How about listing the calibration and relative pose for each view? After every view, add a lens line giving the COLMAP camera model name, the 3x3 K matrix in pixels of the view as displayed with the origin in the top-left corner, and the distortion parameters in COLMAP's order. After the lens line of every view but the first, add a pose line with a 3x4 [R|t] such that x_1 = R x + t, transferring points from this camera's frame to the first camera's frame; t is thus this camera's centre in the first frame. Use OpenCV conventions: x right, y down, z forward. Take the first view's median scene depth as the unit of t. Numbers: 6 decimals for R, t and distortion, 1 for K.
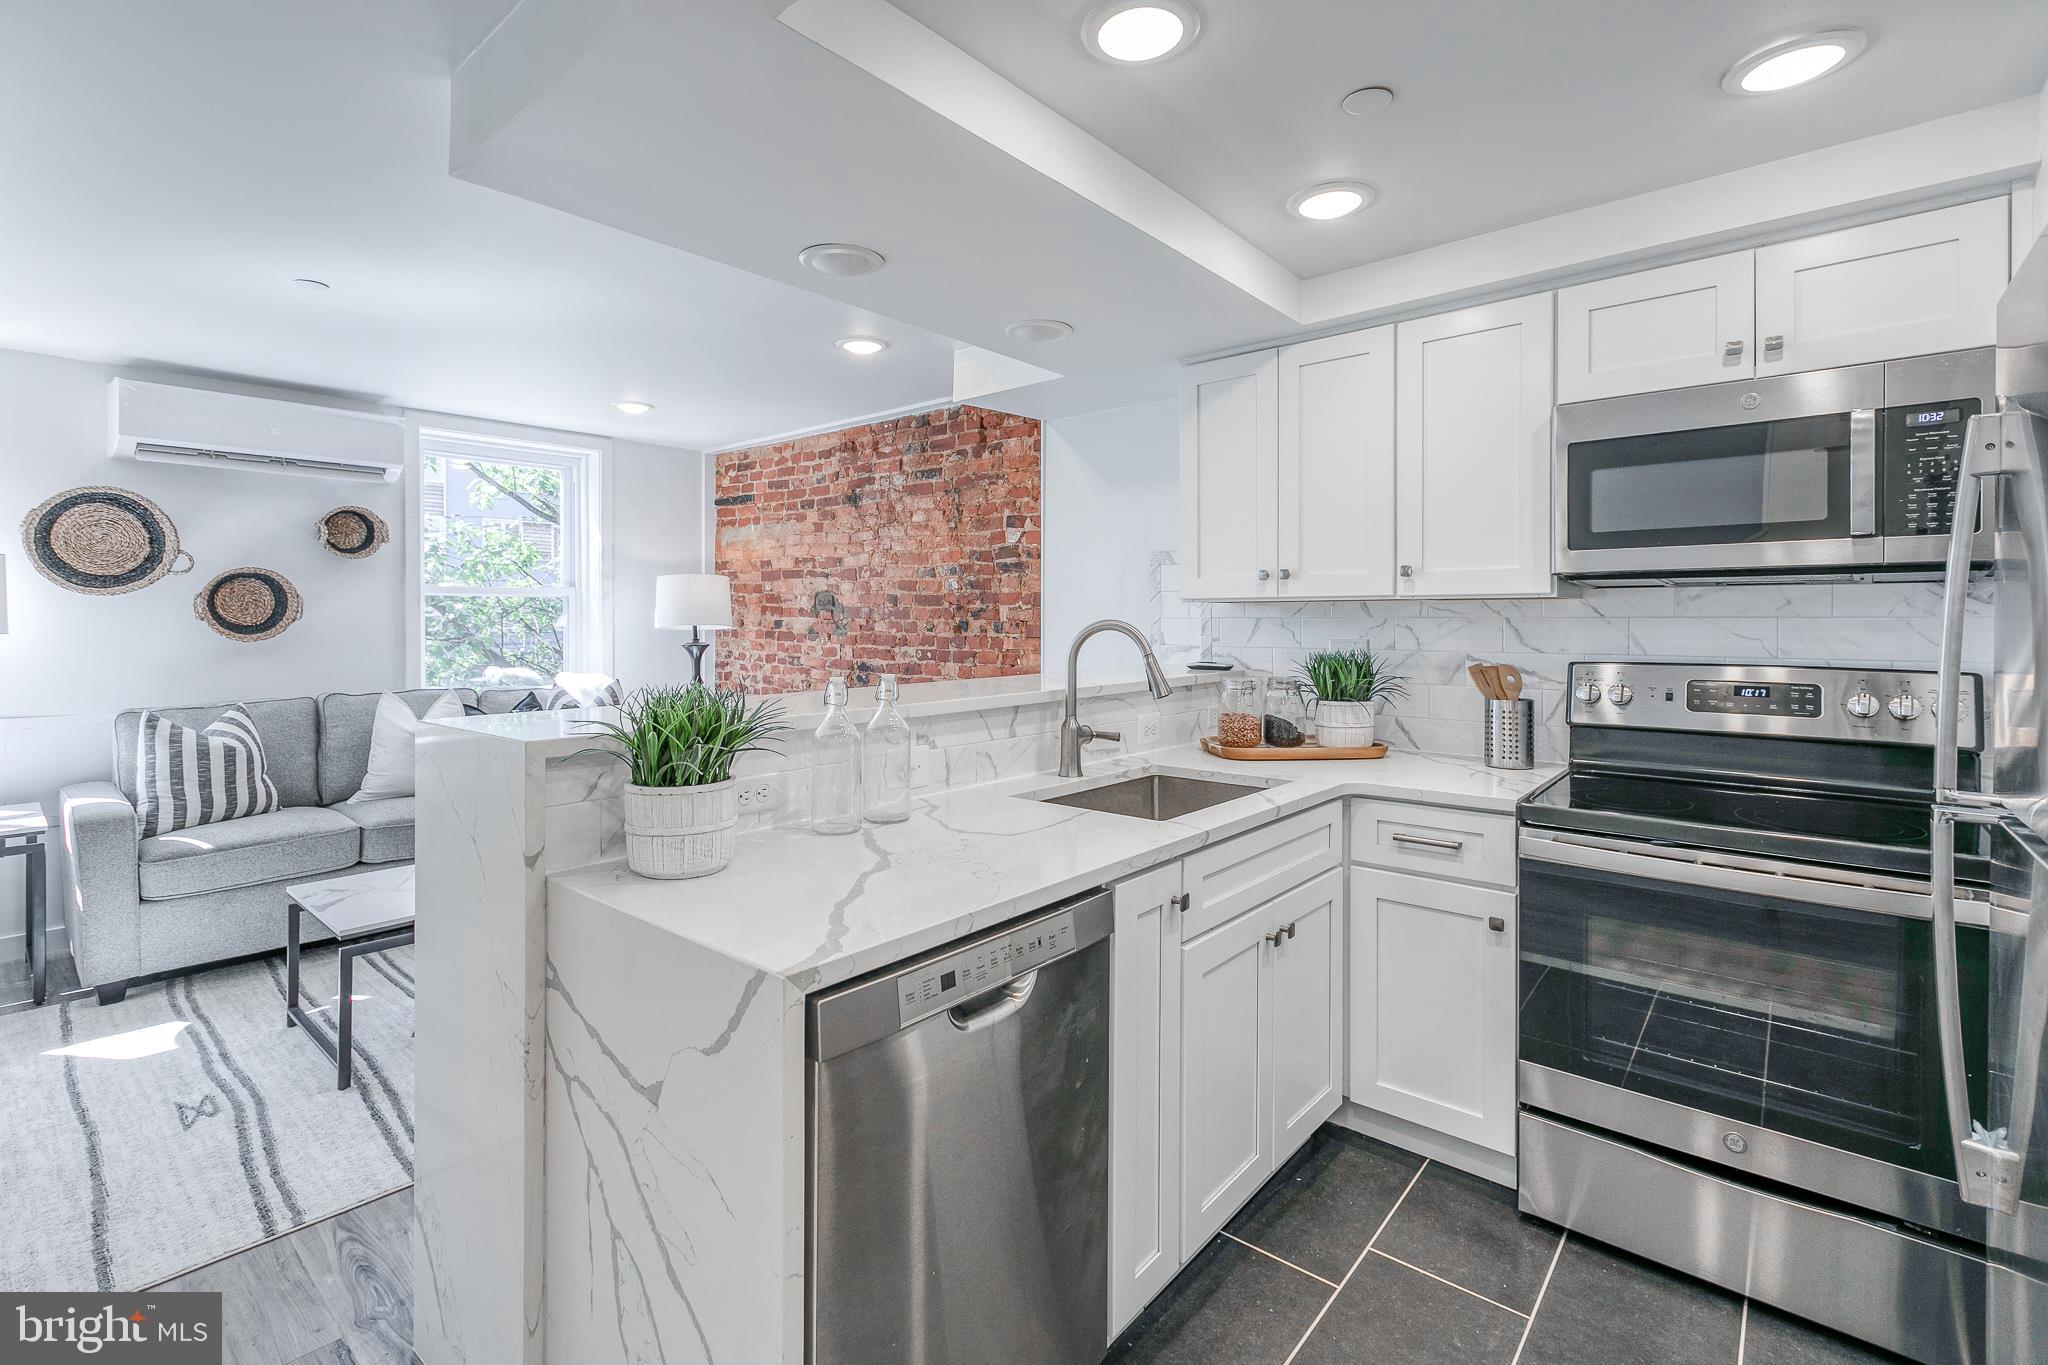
lens RADIAL K [[938.5, 0, 1011.1], [0, 938.5, 621.2], [0, 0, 1]] dist [-0.000150, 0.000280]
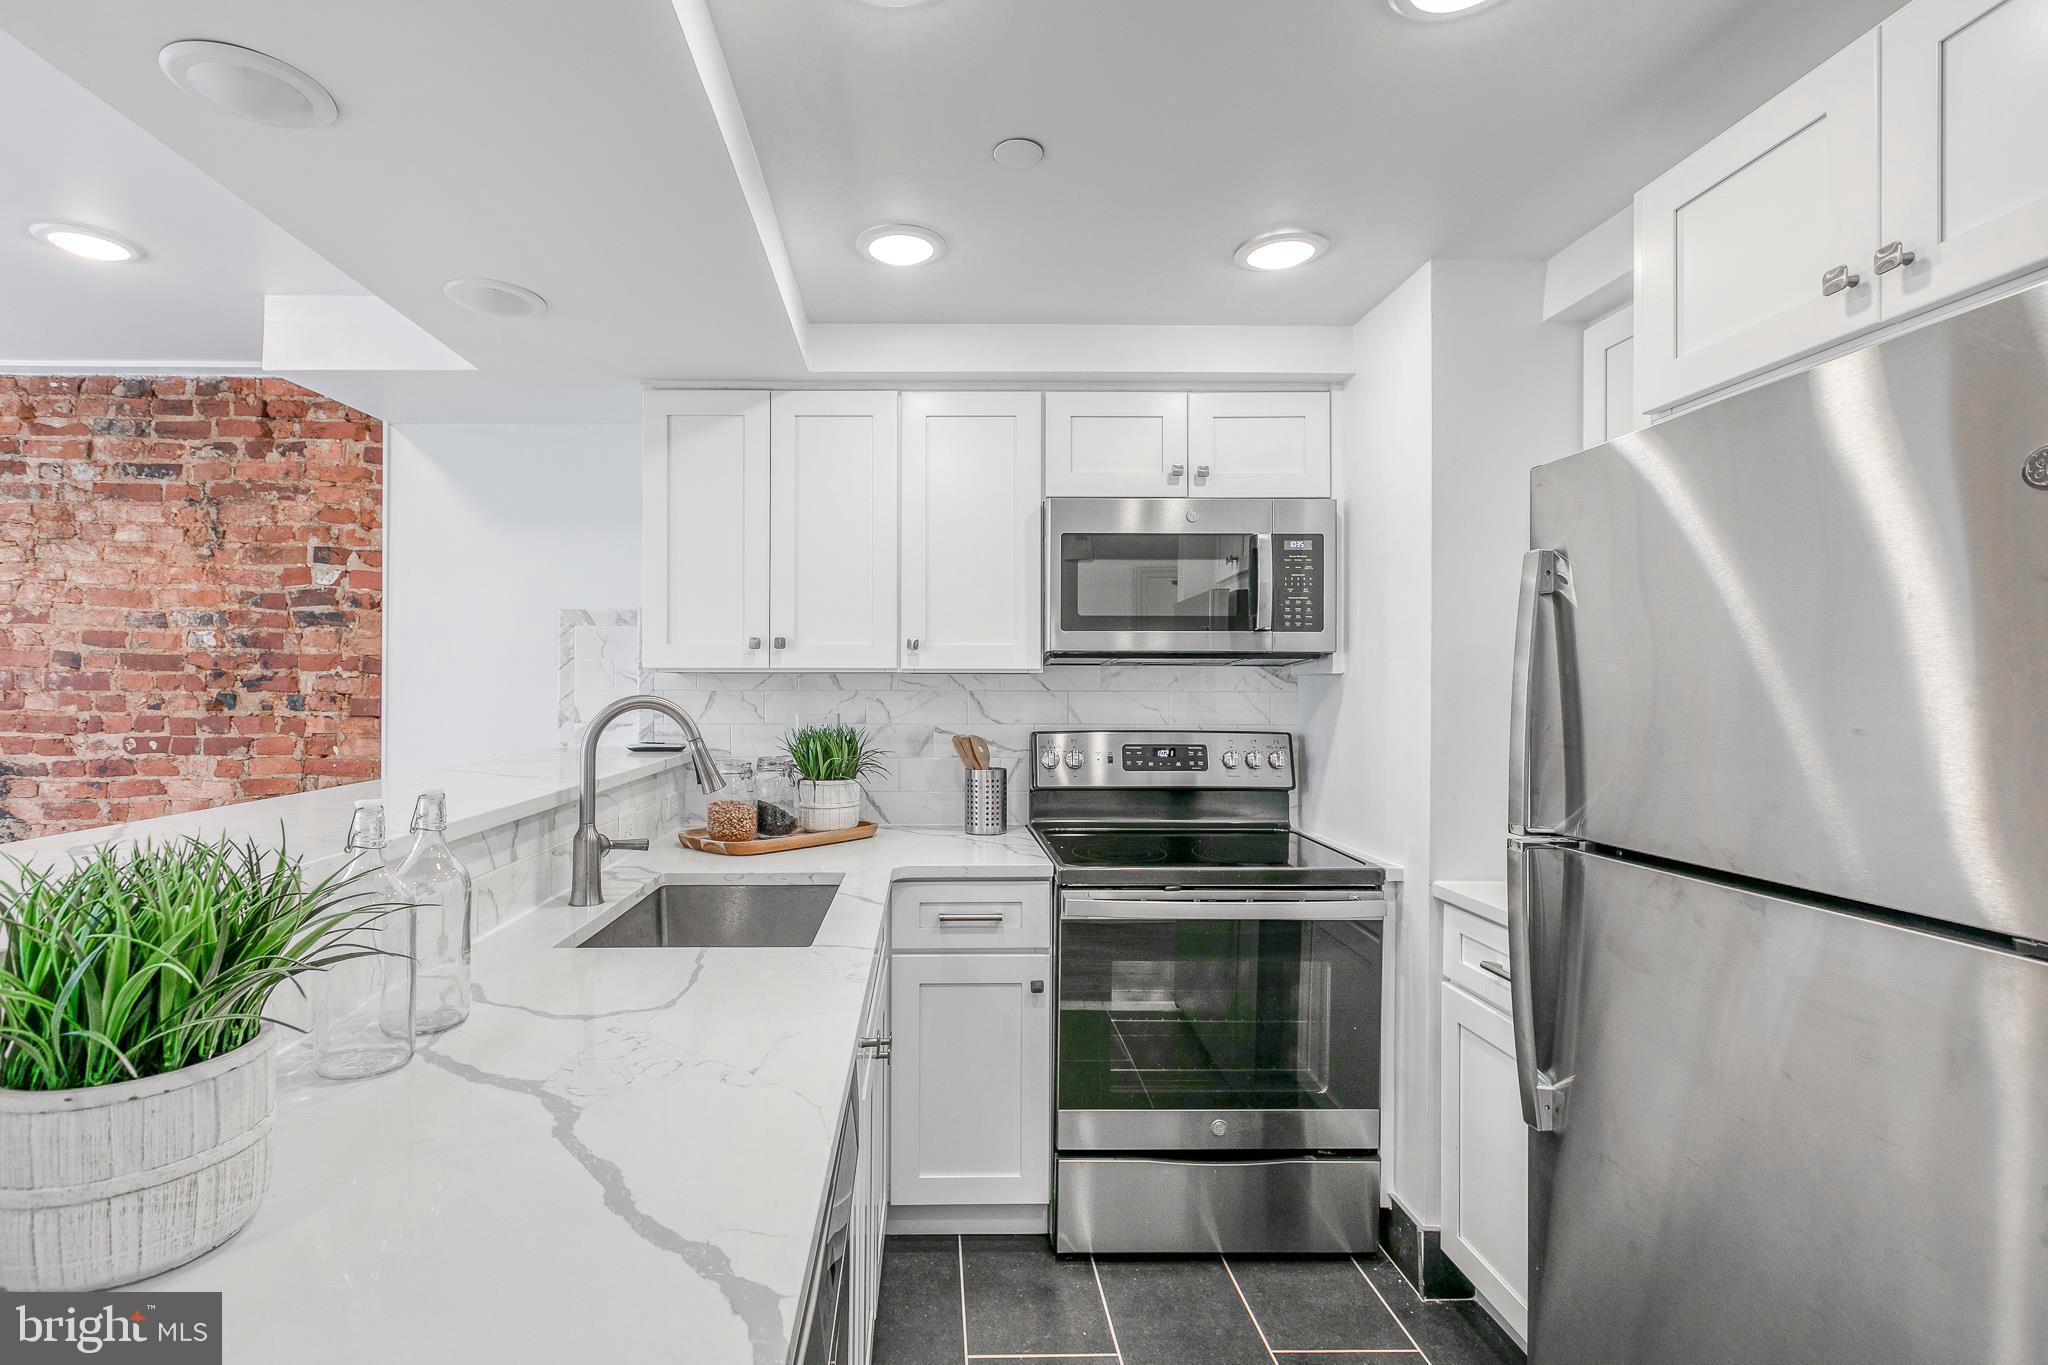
lens RADIAL K [[956.8, 0, 953.7], [0, 956.8, 686.4], [0, 0, 1]] dist [0.001426, -0.000522]
pose [[0.741964, 0.002975, 0.670433, -0.131570], [-0.000569, 0.999993, -0.003808, -0.003307], [-0.670439, 0.002444, 0.741960, 0.134074]]
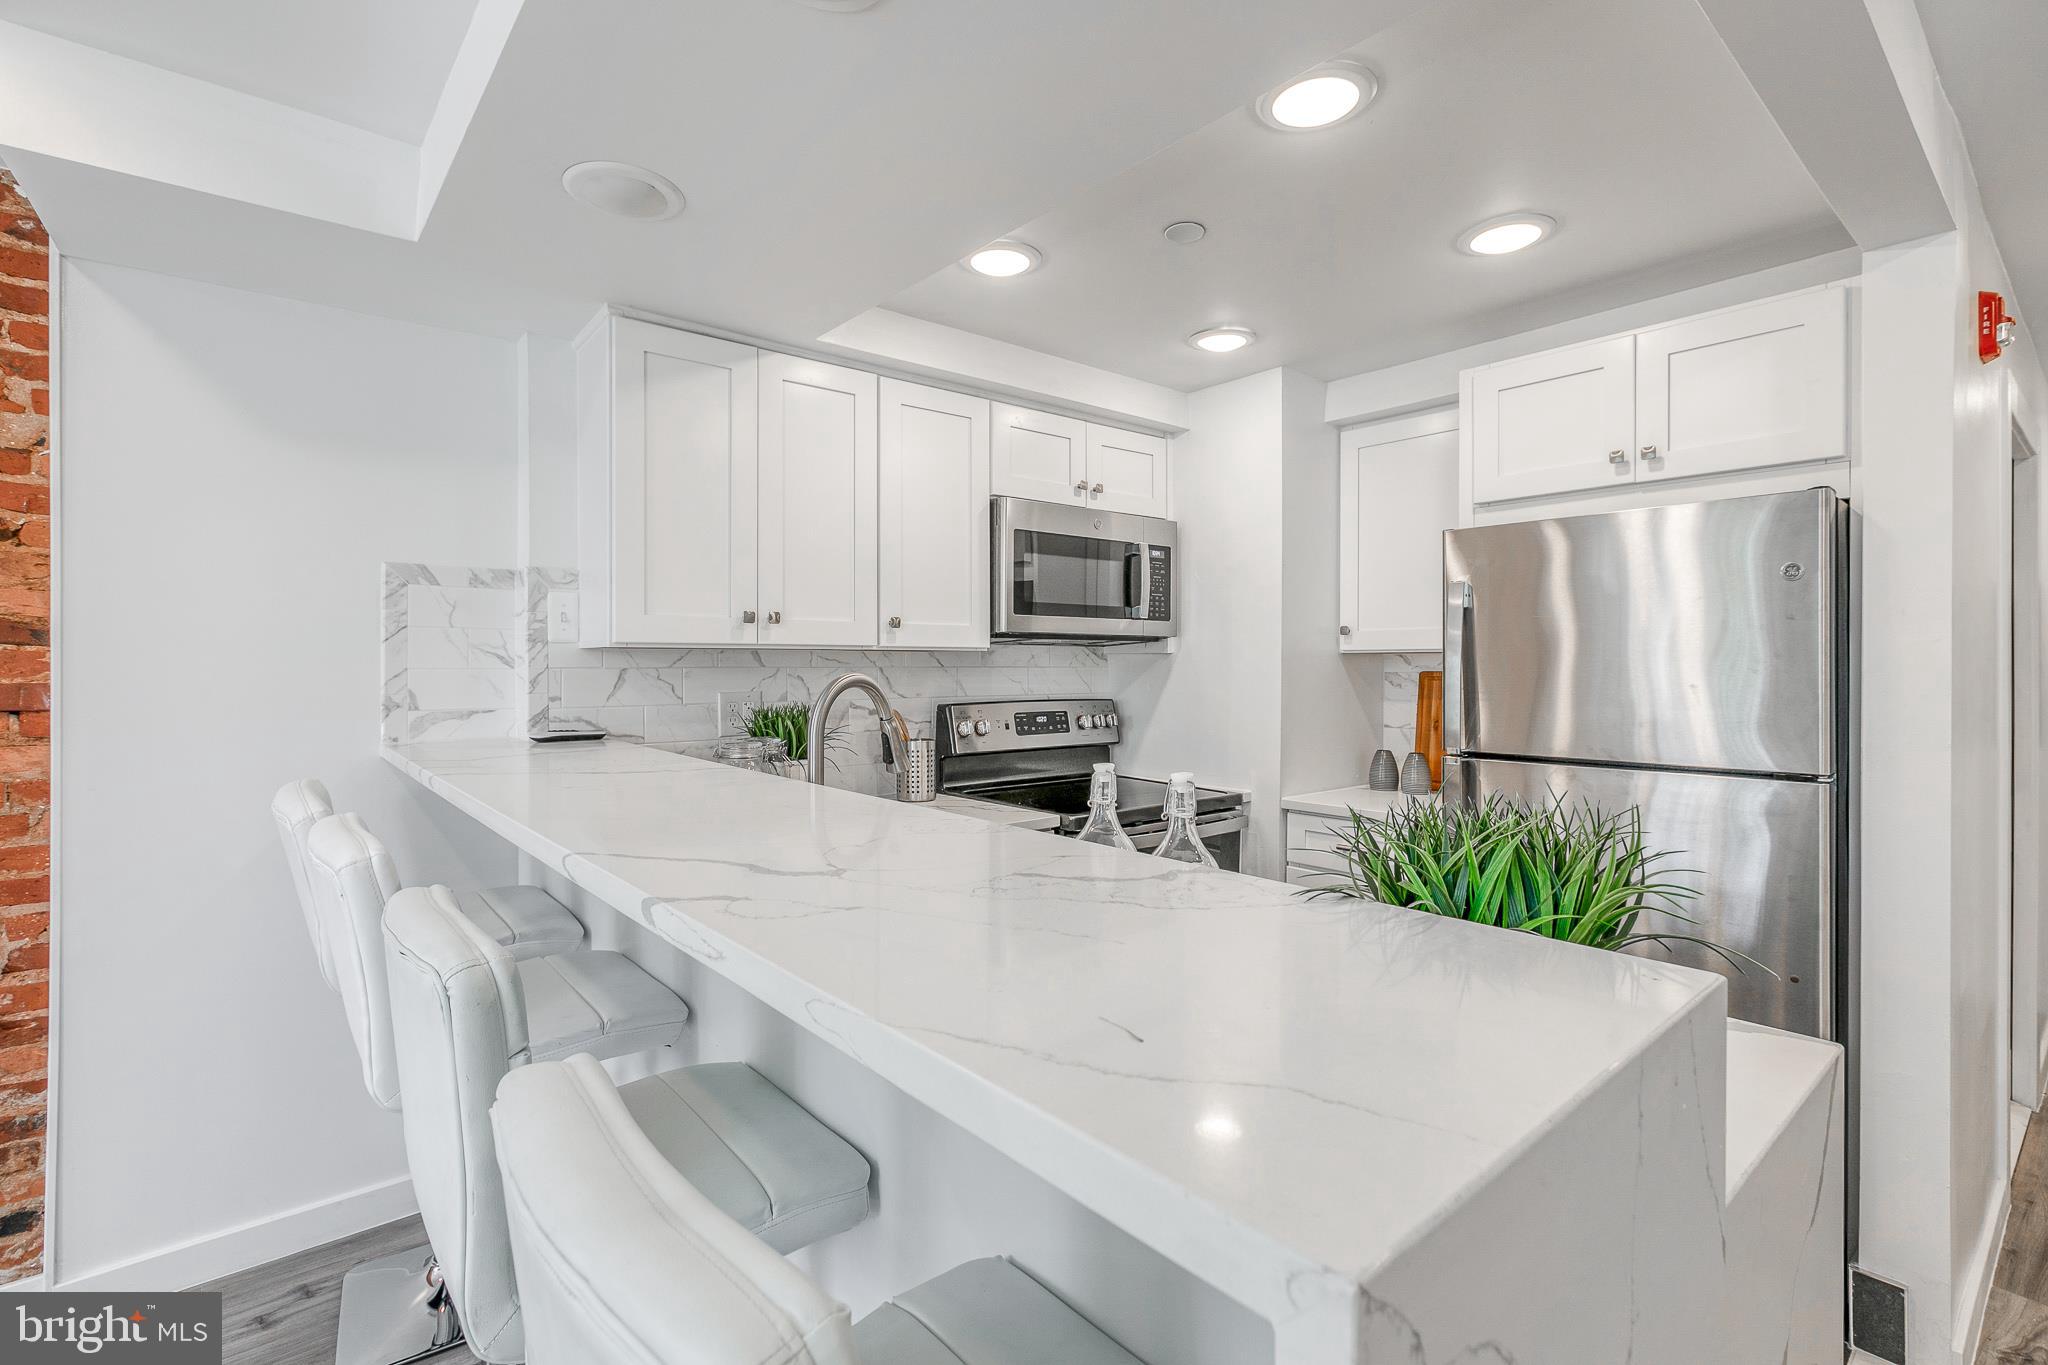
lens RADIAL K [[933.2, 0, 1011.8], [0, 933.2, 669.5], [0, 0, 1]] dist [-0.000994, -0.000004]
pose [[0.156650, -0.004154, 0.987645, -0.337008], [0.002822, 0.999989, 0.003759, -0.003472], [-0.987650, 0.002198, 0.156660, 0.425946]]
